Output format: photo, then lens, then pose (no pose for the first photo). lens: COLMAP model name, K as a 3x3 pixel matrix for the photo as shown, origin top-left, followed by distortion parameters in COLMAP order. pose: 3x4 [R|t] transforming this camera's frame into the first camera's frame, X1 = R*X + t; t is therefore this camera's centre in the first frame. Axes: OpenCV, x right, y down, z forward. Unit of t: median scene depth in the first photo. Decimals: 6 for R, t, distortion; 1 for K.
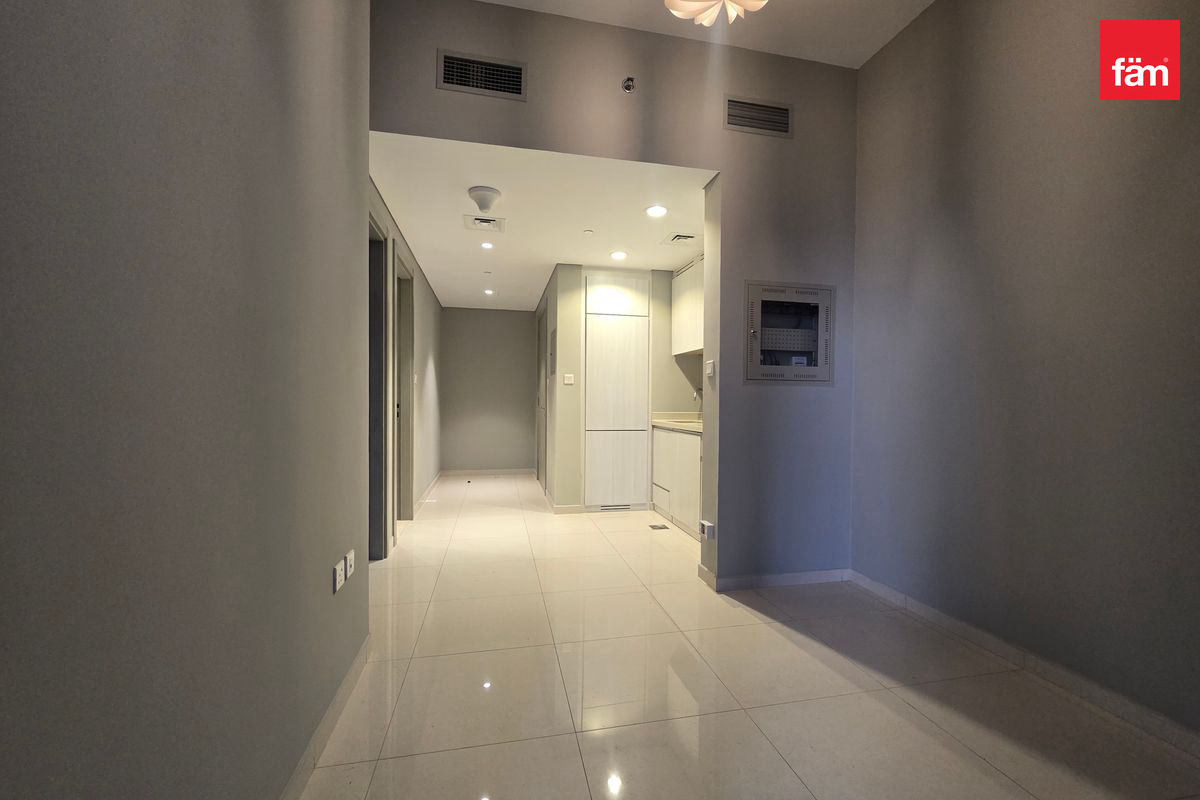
lens RADIAL K [[489.9, 0, 602.5], [0, 489.9, 399.5], [0, 0, 1]] dist [-0.000066, -0.000327]
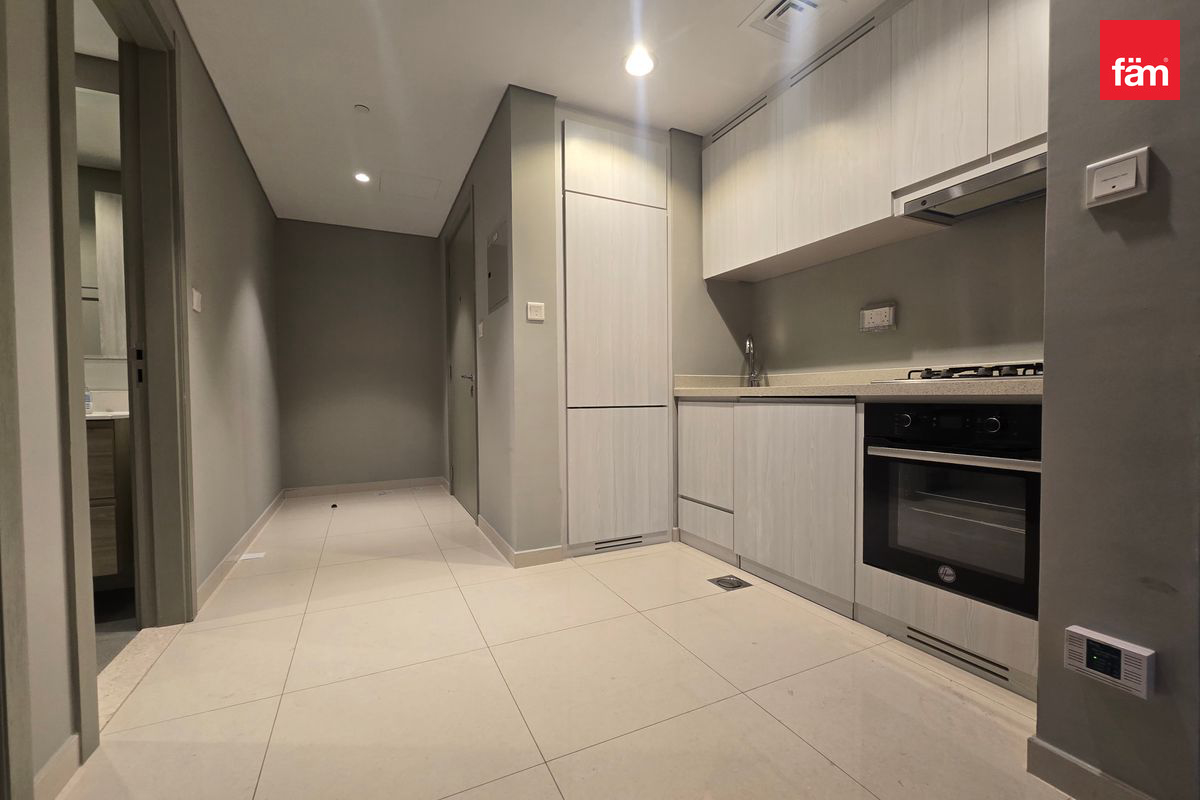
lens RADIAL K [[489.9, 0, 598.9], [0, 489.9, 406.7], [0, 0, 1]] dist [-0.000066, -0.000327]
pose [[0.973038, -0.021438, 0.229647, -0.122796], [0.015140, 0.999460, 0.029151, 0.045867], [-0.230149, -0.024888, 0.972837, 0.456472]]
